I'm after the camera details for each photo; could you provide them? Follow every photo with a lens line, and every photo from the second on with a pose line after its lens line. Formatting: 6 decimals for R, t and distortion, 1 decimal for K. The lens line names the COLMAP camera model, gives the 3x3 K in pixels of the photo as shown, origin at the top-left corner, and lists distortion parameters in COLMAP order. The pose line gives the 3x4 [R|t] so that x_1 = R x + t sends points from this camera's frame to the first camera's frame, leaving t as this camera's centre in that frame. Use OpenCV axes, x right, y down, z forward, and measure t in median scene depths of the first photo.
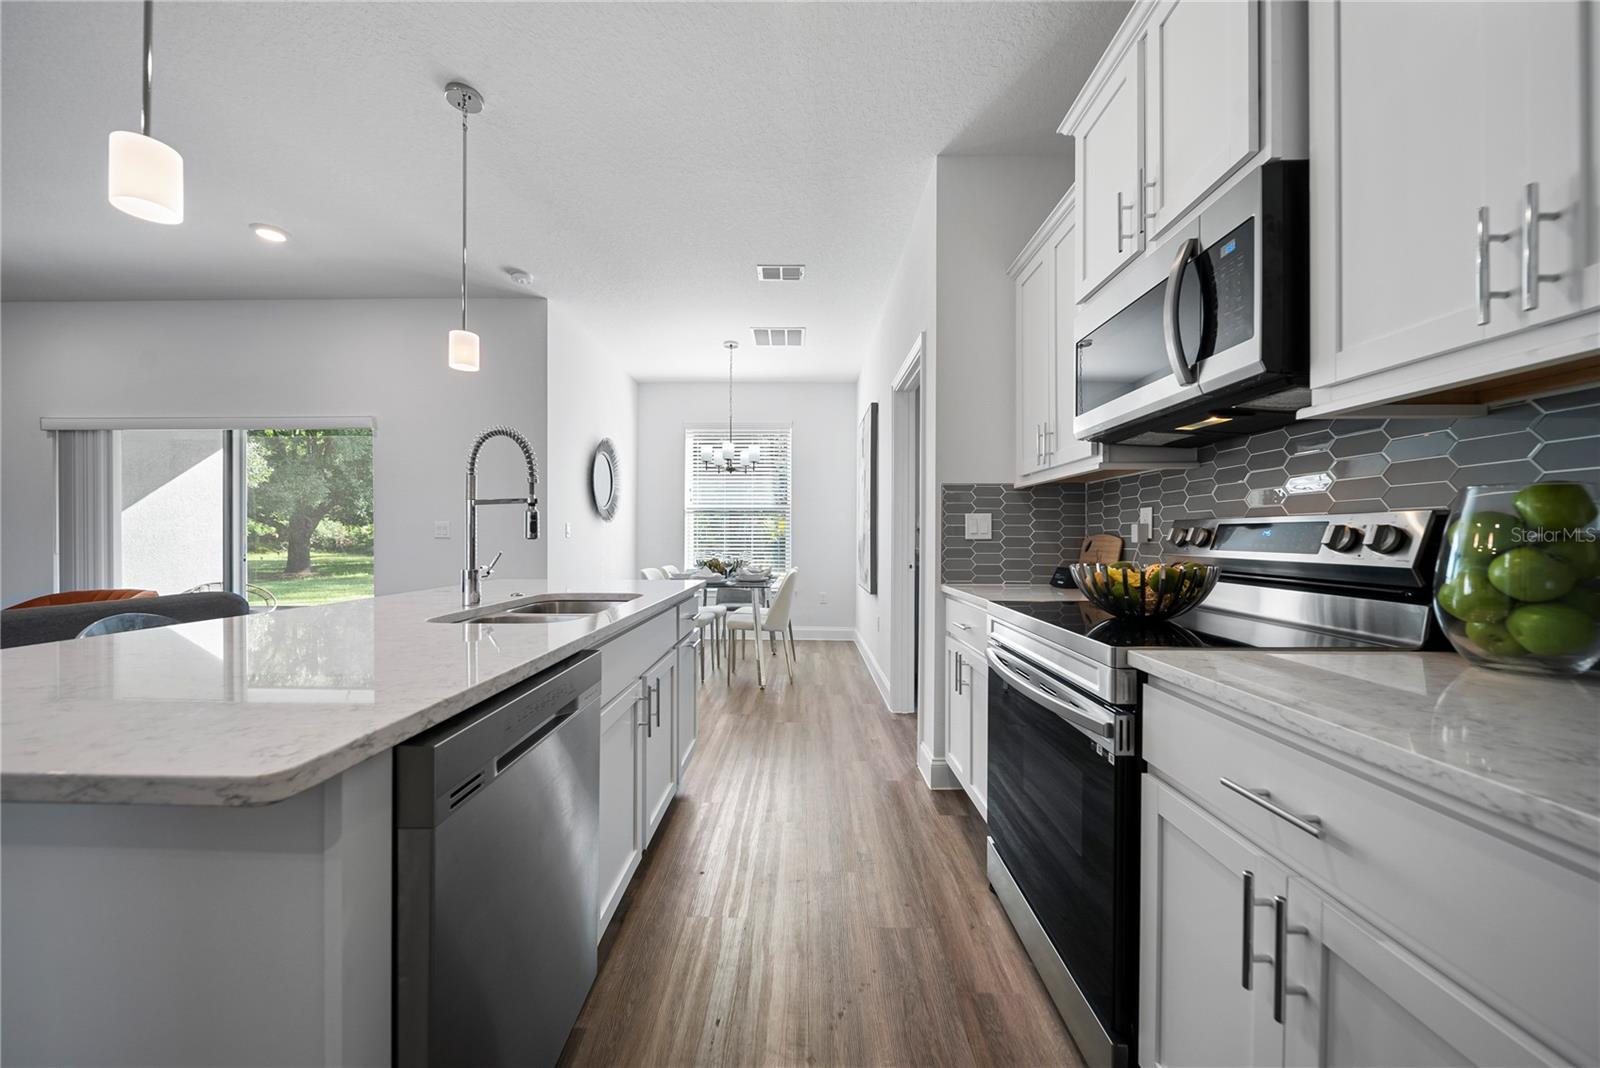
lens RADIAL K [[573.6, 0, 787.6], [0, 573.6, 539.4], [0, 0, 1]] dist [-0.000343, -0.001729]
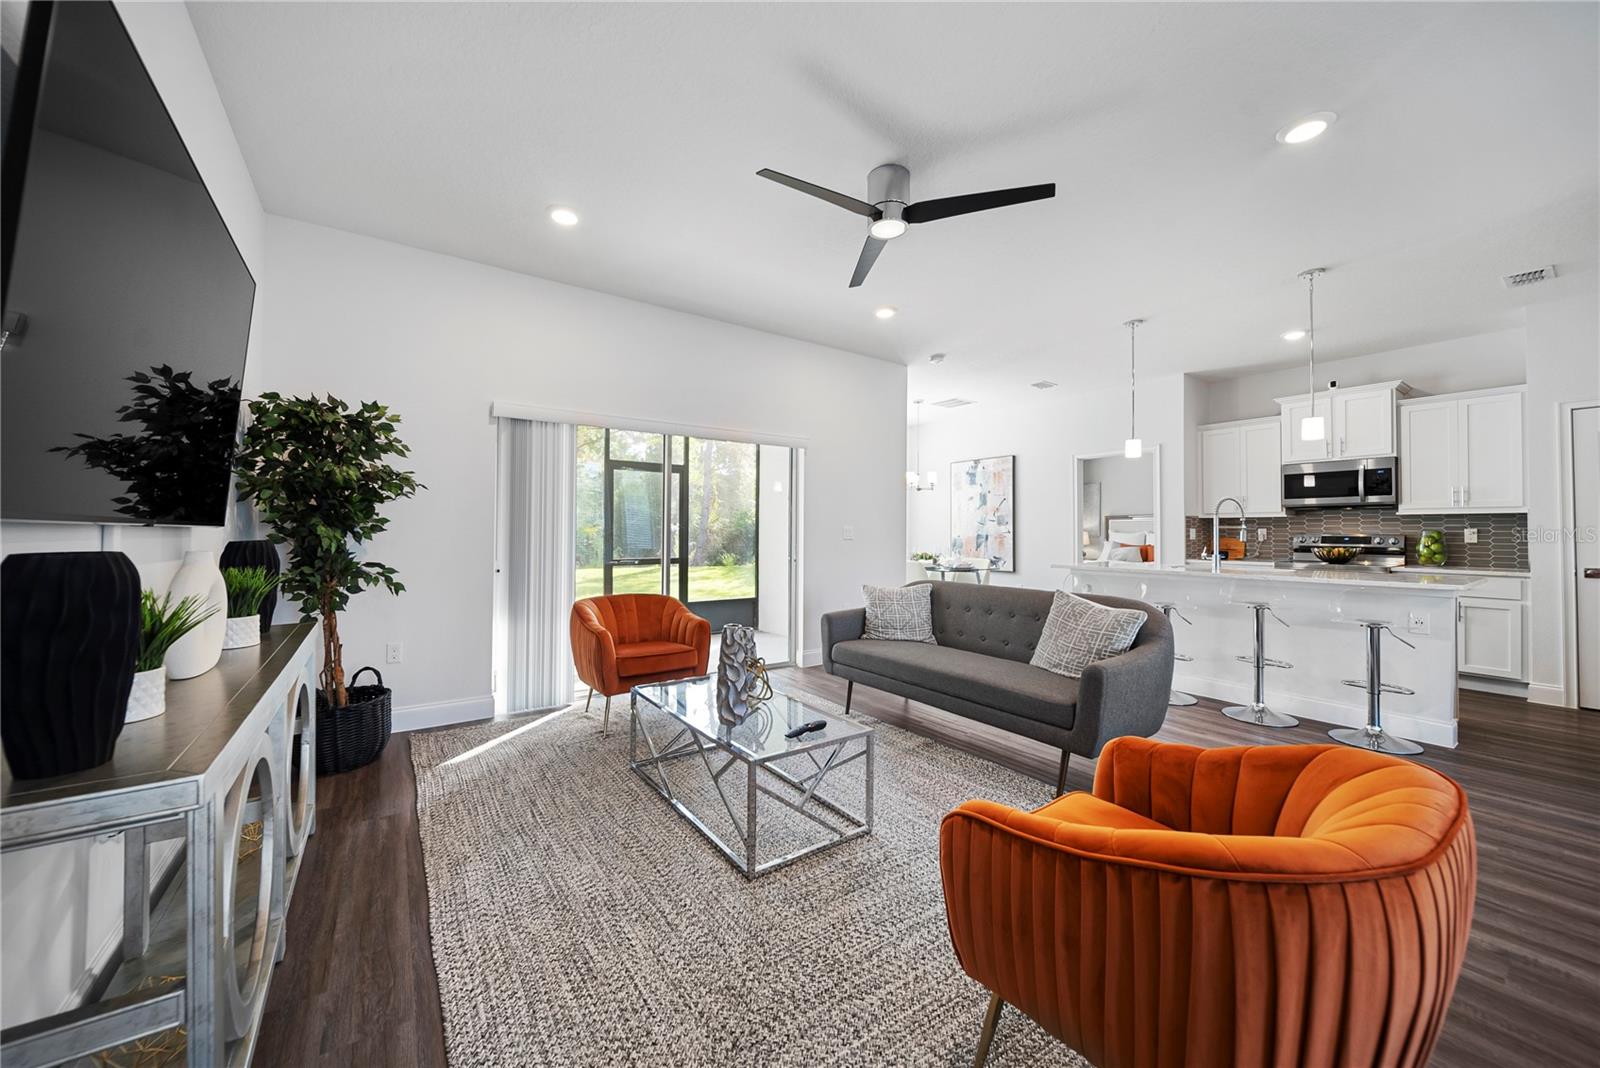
lens RADIAL K [[573.6, 0, 788.3], [0, 573.6, 528.0], [0, 0, 1]] dist [-0.000343, -0.001729]
pose [[0.806690, 0.002708, 0.590969, -1.448865], [0.000291, 0.999988, -0.004980, -0.022171], [-0.590975, 0.004189, 0.806679, 0.051914]]
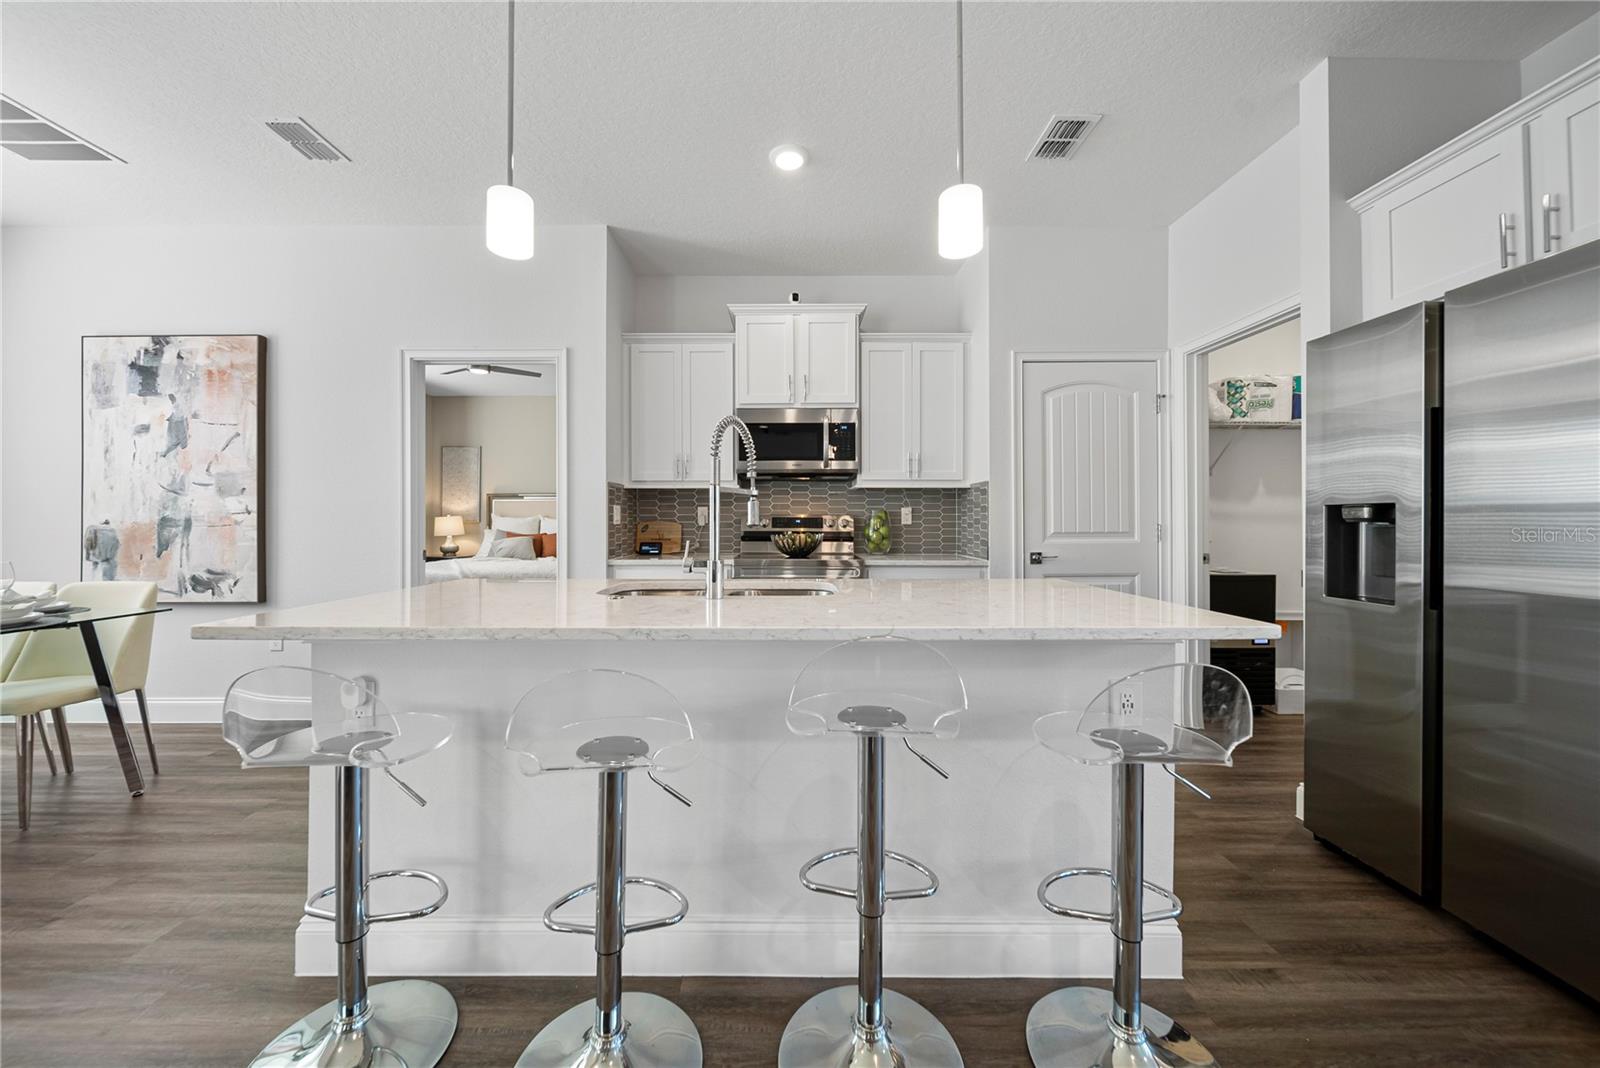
lens RADIAL K [[573.6, 0, 789.6], [0, 573.6, 522.1], [0, 0, 1]] dist [-0.000343, -0.001729]
pose [[-0.032229, -0.005646, 0.999465, -0.631745], [0.001362, 0.999983, 0.005693, -0.007539], [-0.999480, 0.001545, -0.032221, 0.385899]]
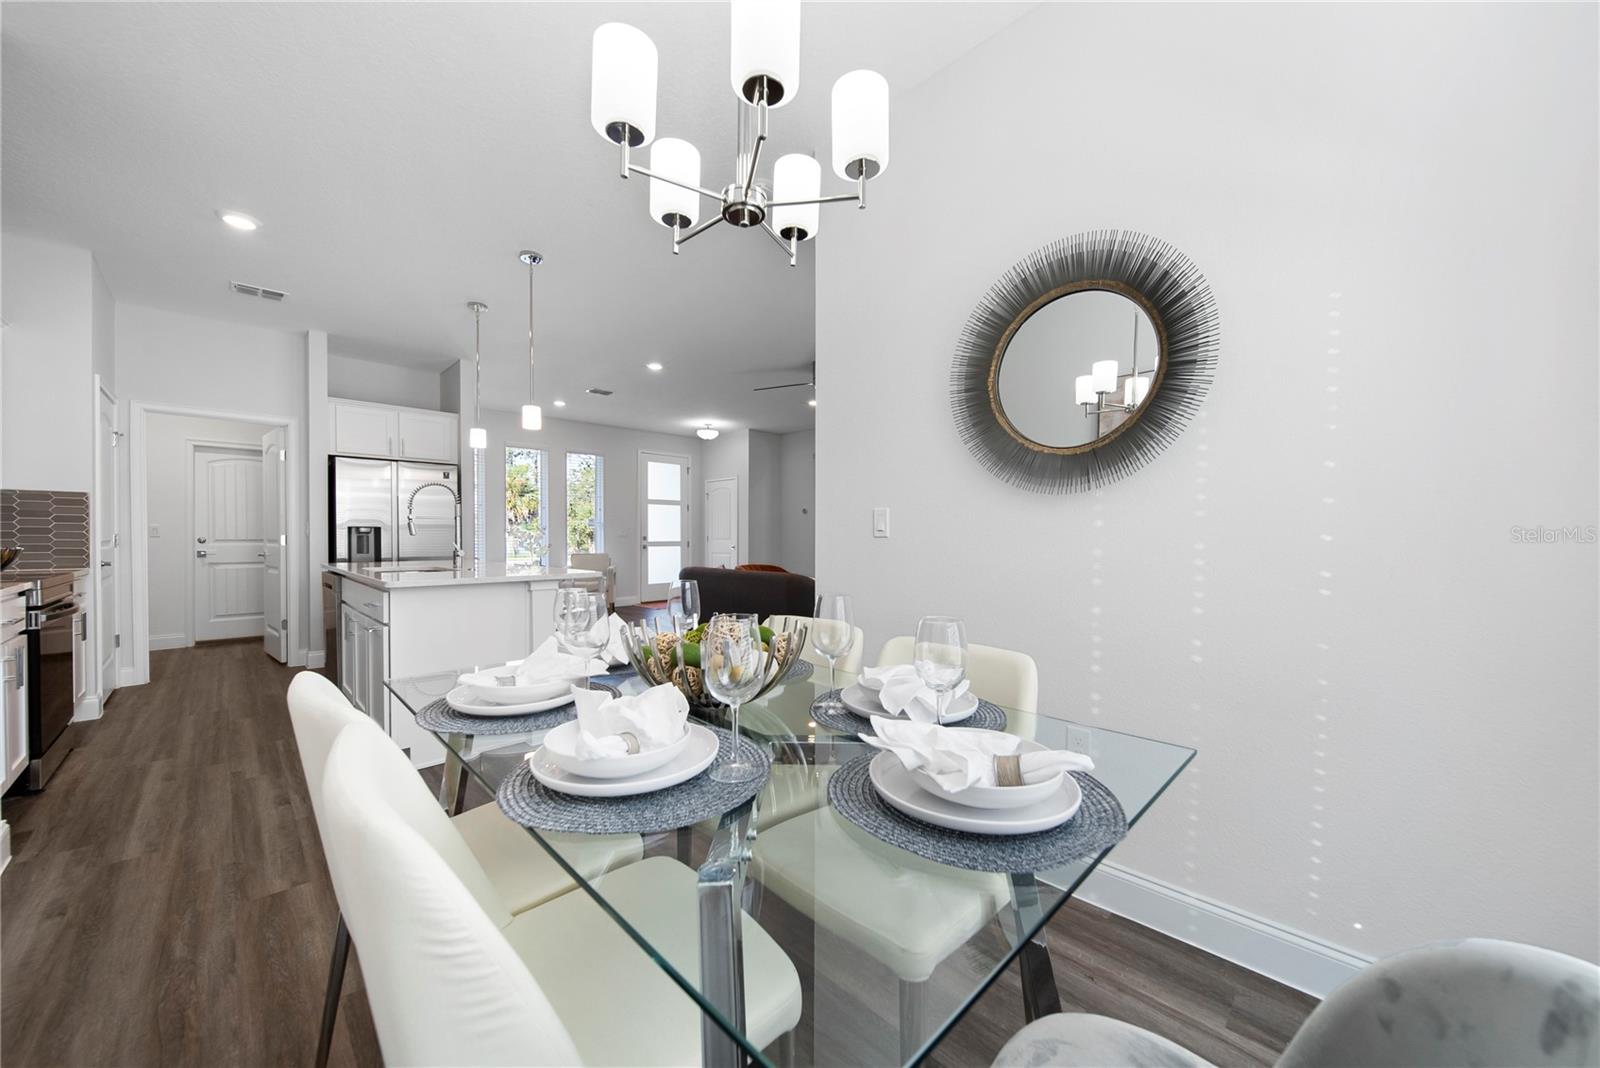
lens RADIAL K [[573.6, 0, 798.6], [0, 573.6, 541.6], [0, 0, 1]] dist [-0.000343, -0.001729]
pose [[-0.685281, 0.000433, -0.728279, 0.029319], [-0.007036, 0.999949, 0.007215, -0.002169], [0.728245, 0.010069, -0.685243, 1.381265]]
